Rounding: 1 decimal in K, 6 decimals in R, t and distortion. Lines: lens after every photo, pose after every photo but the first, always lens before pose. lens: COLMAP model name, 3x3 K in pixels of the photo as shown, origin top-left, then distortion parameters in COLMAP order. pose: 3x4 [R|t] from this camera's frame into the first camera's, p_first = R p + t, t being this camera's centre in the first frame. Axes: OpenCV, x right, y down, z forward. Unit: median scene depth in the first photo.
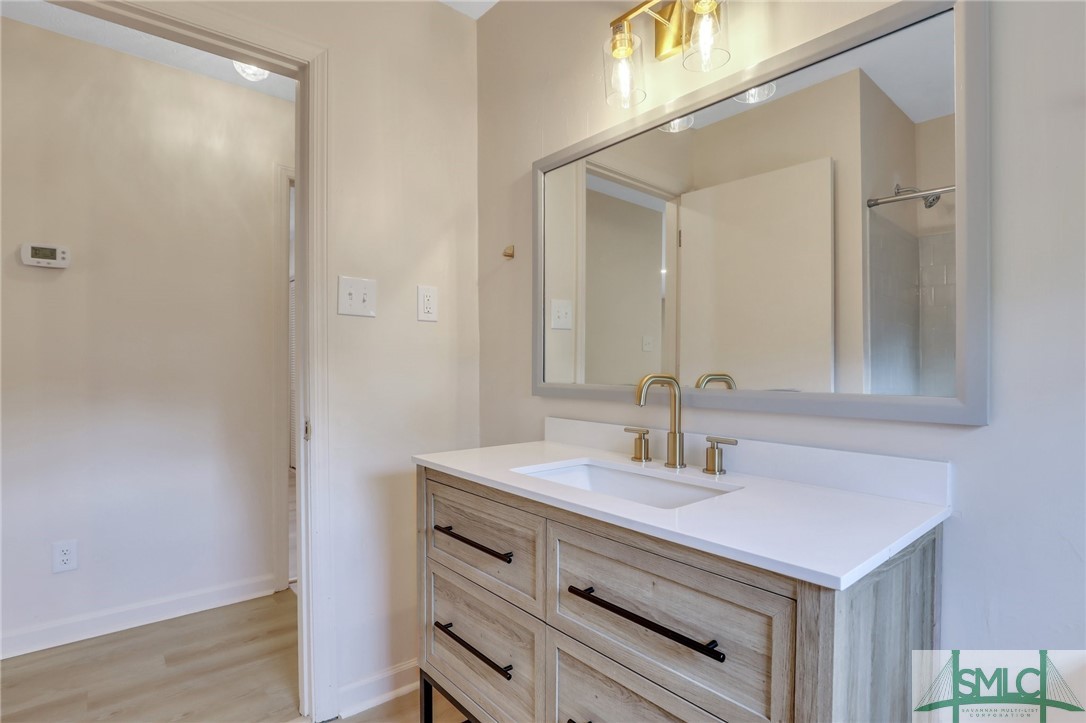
lens RADIAL K [[515.0, 0, 543.0], [0, 515.0, 361.5], [0, 0, 1]] dist [-0.028261, -0.000406]
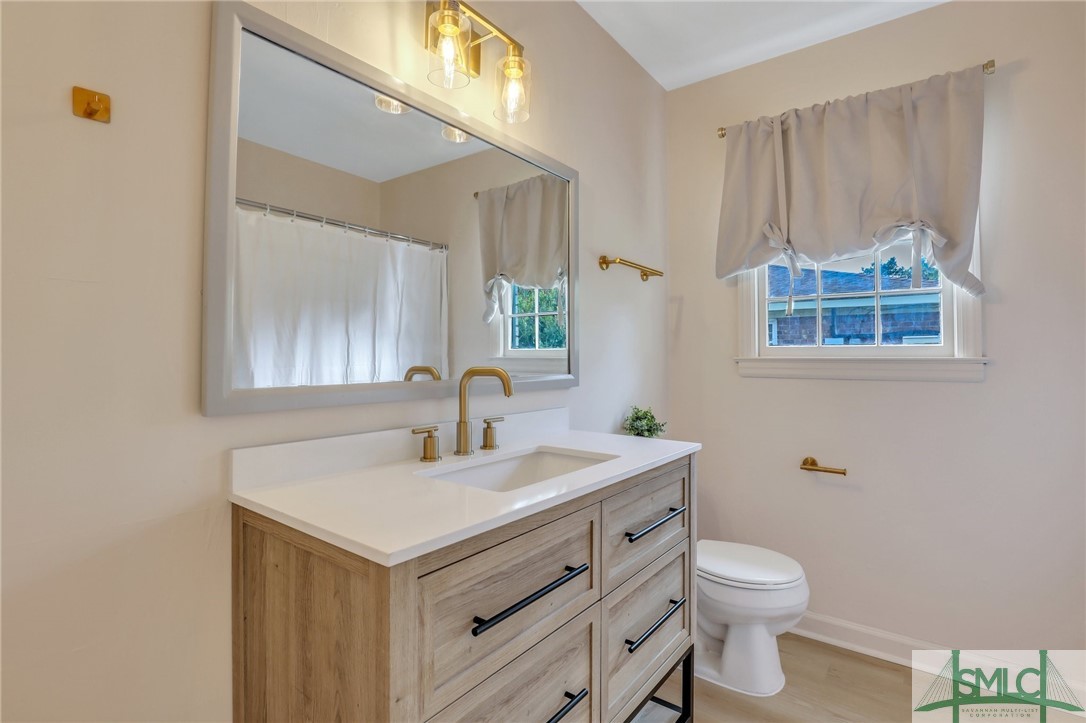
lens RADIAL K [[523.9, 0, 540.5], [0, 523.9, 336.9], [0, 0, 1]] dist [-0.000650, -0.000173]
pose [[-0.173806, 0.022621, 0.984520, -0.786075], [-0.008885, 0.999659, -0.024538, -0.011692], [-0.984740, -0.013013, -0.173545, 0.966307]]
